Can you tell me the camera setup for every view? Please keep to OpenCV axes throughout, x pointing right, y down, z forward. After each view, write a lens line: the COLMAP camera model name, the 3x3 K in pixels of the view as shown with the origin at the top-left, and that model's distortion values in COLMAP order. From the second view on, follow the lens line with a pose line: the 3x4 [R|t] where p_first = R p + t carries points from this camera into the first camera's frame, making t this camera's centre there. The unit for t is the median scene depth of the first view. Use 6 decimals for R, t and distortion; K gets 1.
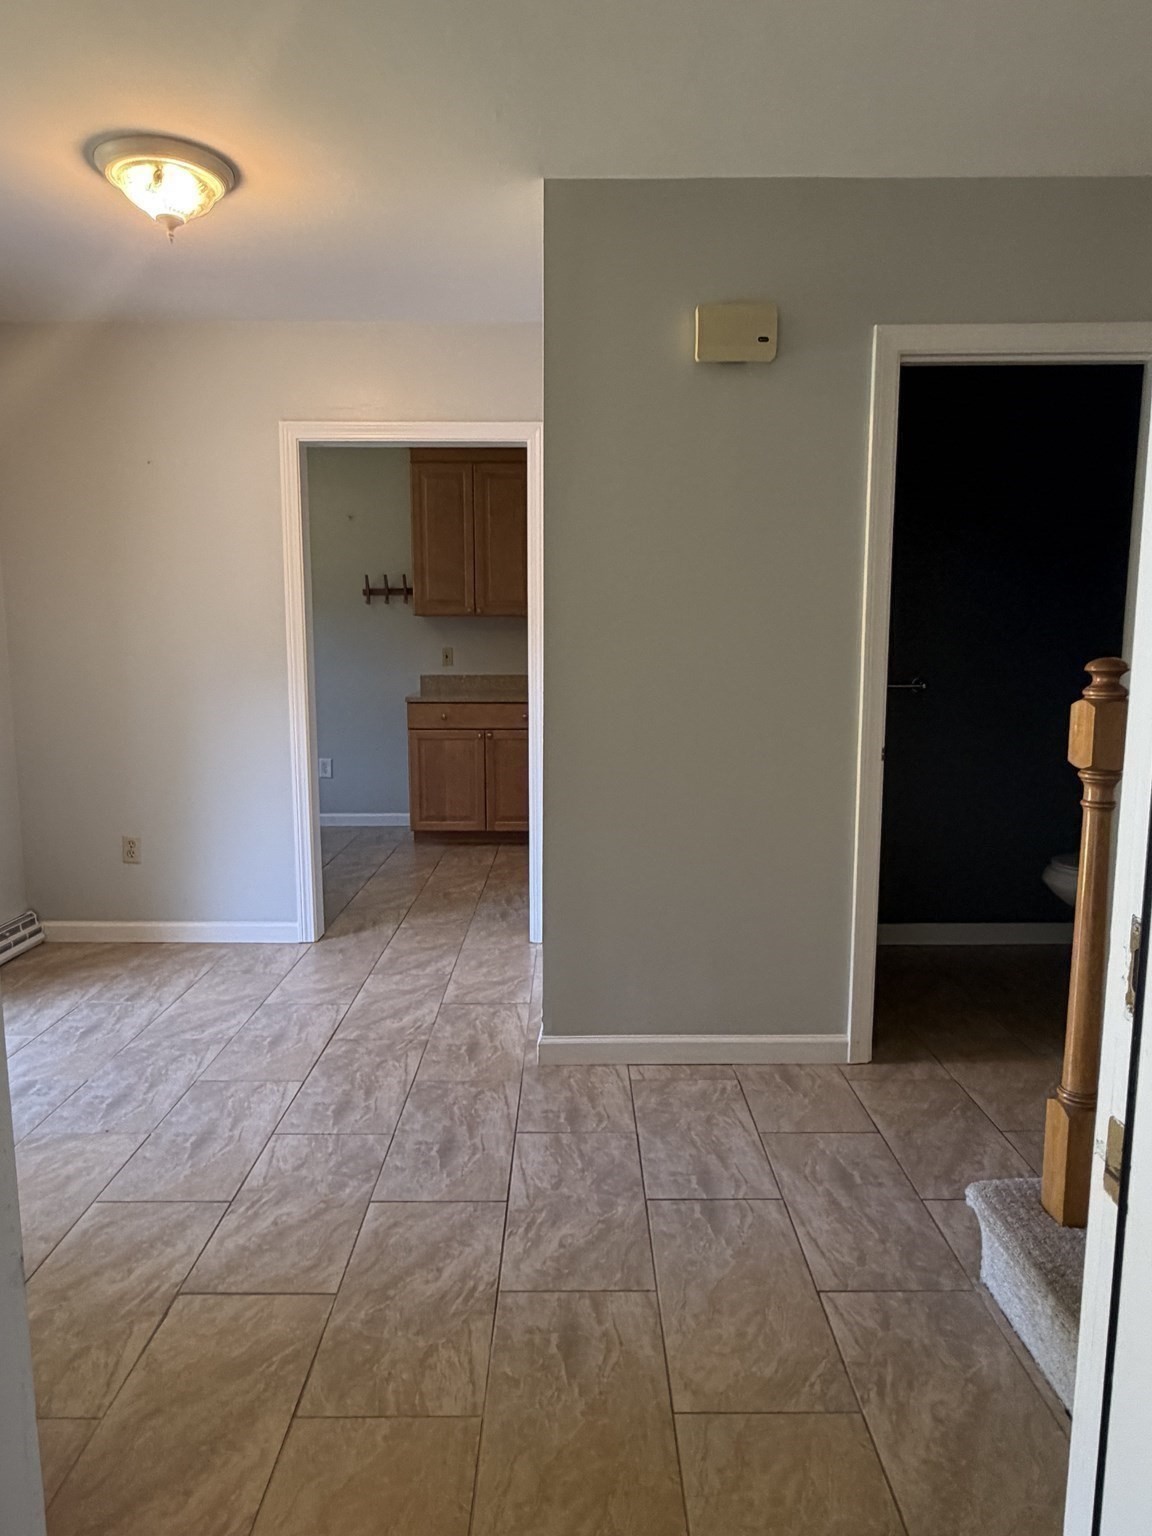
lens RADIAL K [[990.5, 0, 576.0], [0, 990.5, 768.0], [0, 0, 1]] dist [-0.004354, 0.002578]
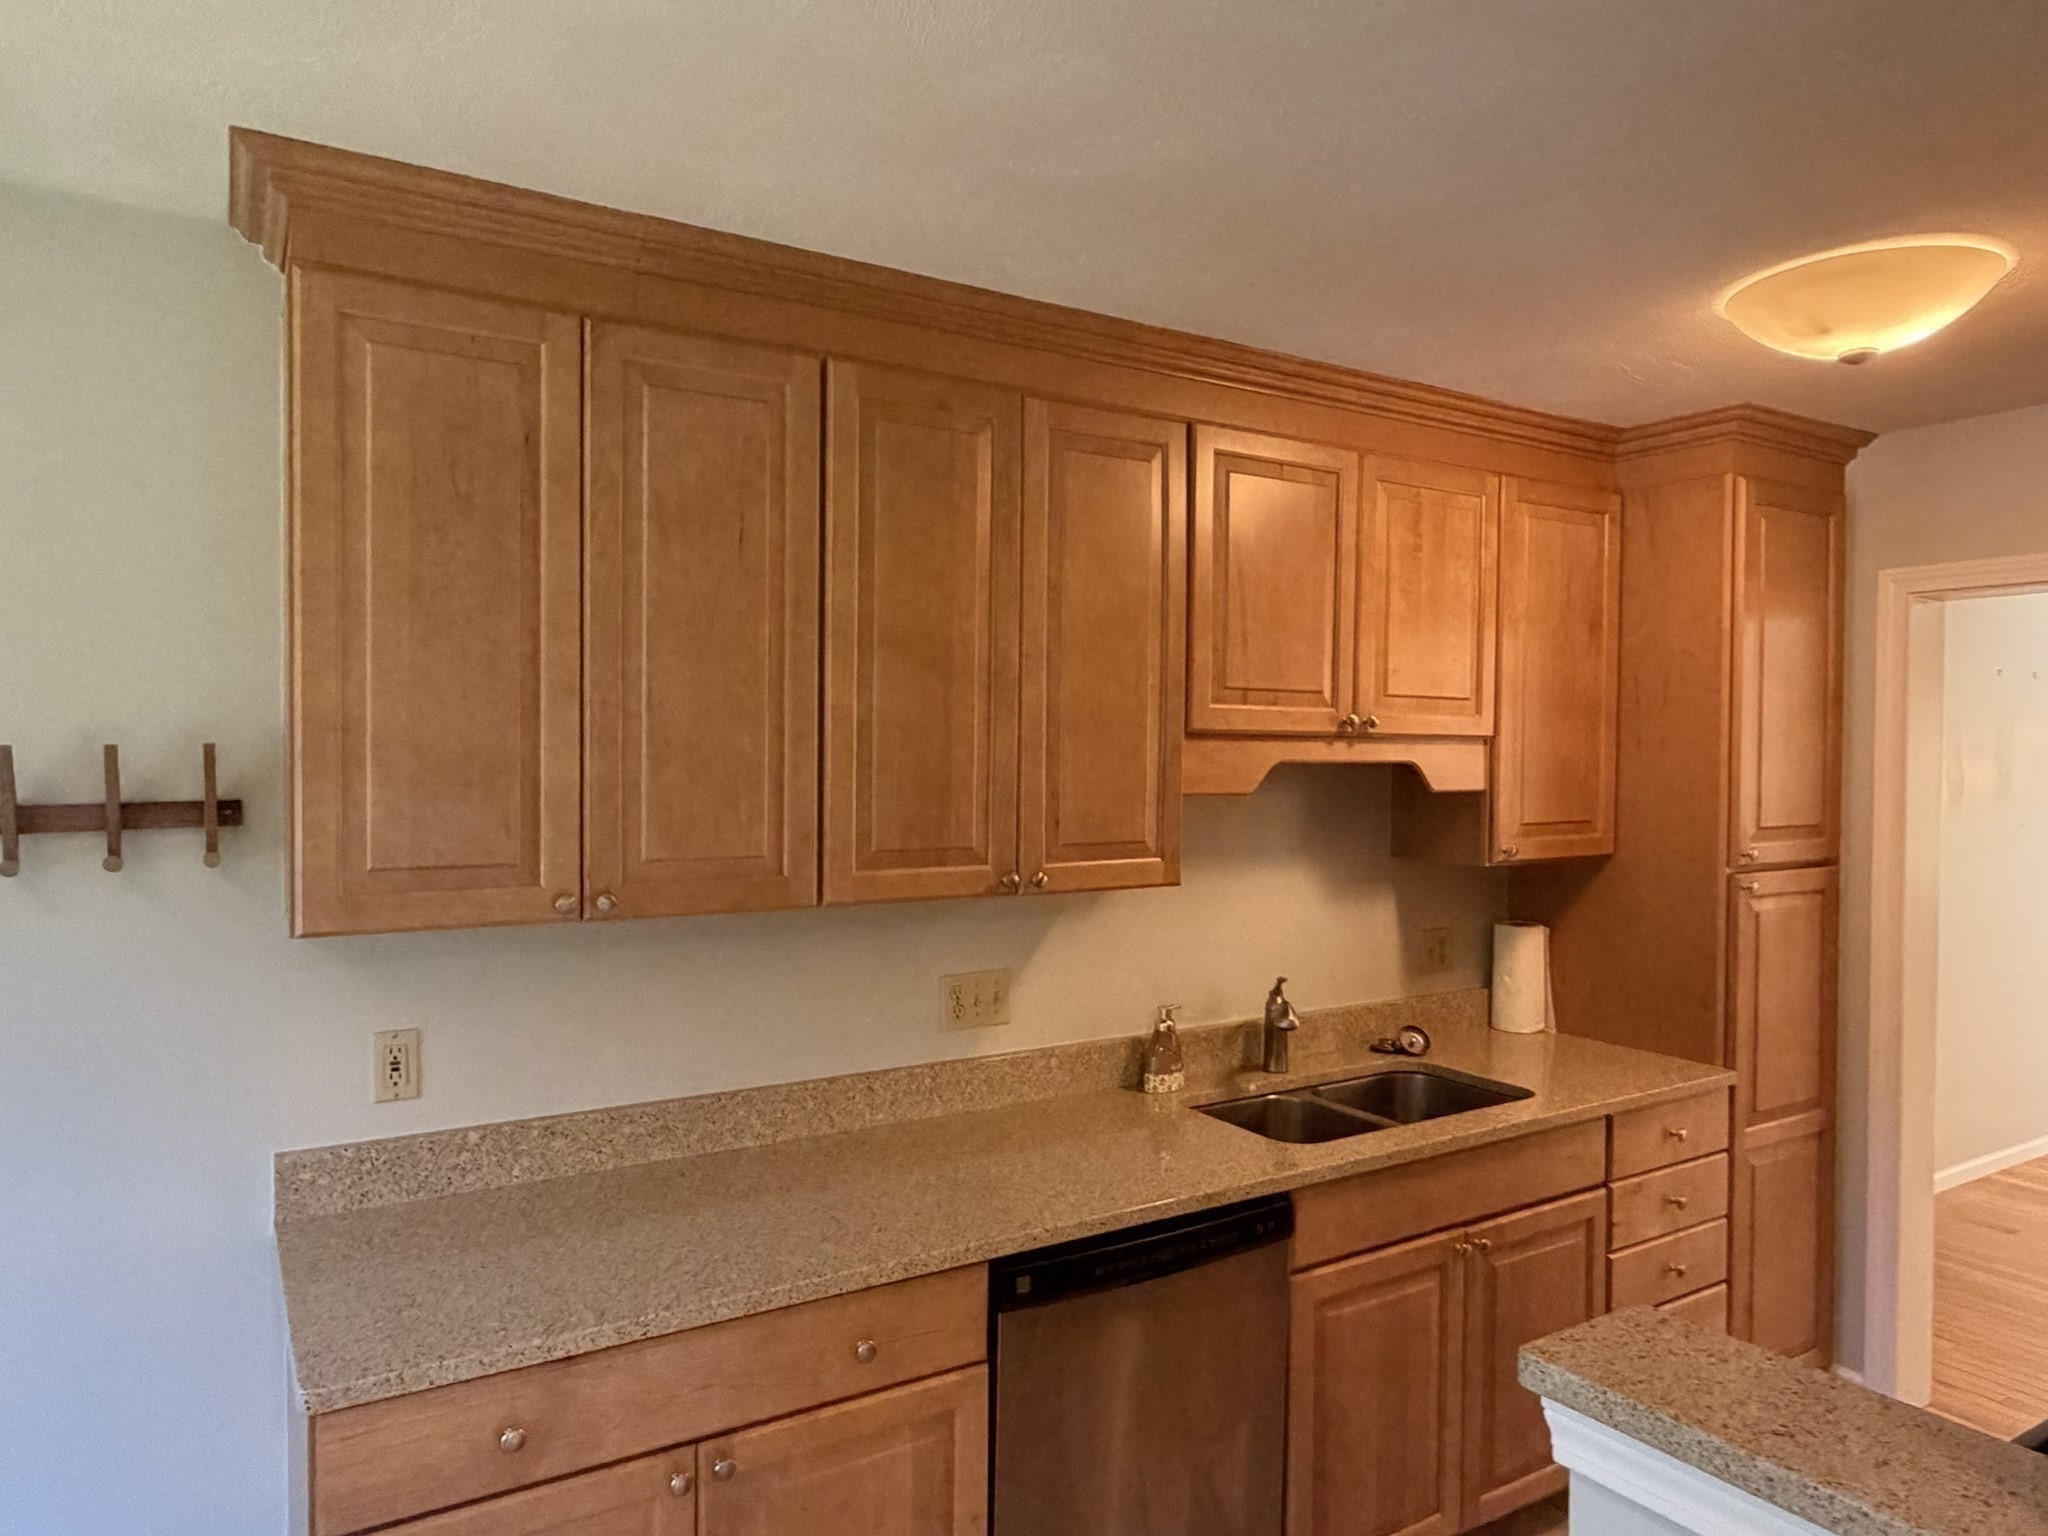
lens RADIAL K [[1320.6, 0, 1024.0], [0, 1320.6, 768.0], [0, 0, 1]] dist [-0.004354, 0.002578]
pose [[0.852381, -0.001014, 0.522920, -0.171316], [0.060019, 0.993579, -0.095907, -0.147267], [-0.519466, 0.113134, 0.846969, 0.632662]]
